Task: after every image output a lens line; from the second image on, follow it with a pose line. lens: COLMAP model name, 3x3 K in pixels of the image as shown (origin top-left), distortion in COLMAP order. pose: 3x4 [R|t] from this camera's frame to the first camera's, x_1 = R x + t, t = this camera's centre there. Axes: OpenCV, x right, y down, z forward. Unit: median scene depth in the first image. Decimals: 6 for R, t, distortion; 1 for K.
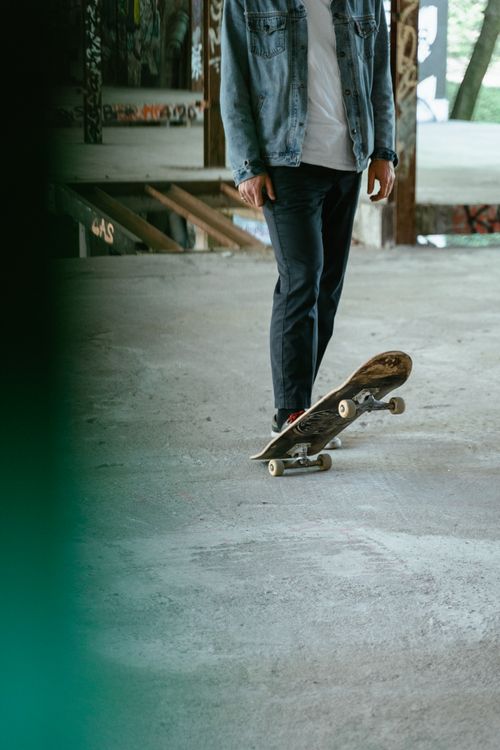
lens RADIAL K [[1111.0, 0, 250.5], [0, 1111.0, 368.9], [0, 0, 1]] dist [-0.011579, -0.005472]
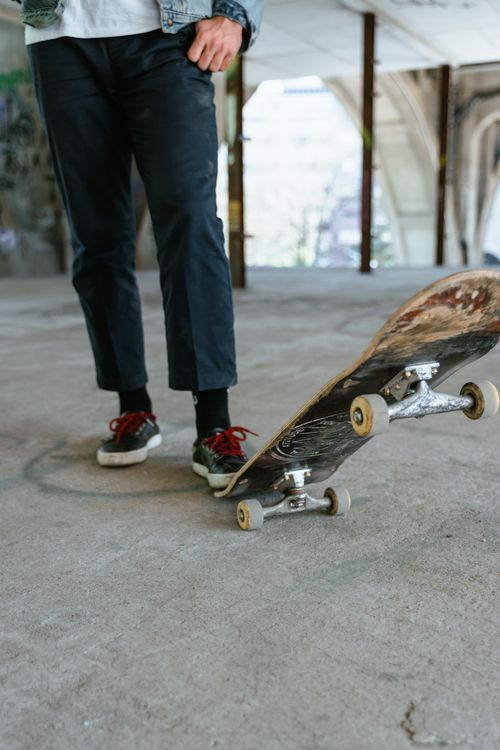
lens RADIAL K [[1111.0, 0, 250.5], [0, 1111.0, 368.9], [0, 0, 1]] dist [-0.011579, -0.005472]
pose [[0.997897, -0.062132, -0.018488, 0.030982], [0.062312, 0.998013, 0.009320, 0.006593], [0.017872, -0.010453, 0.999786, 0.353085]]
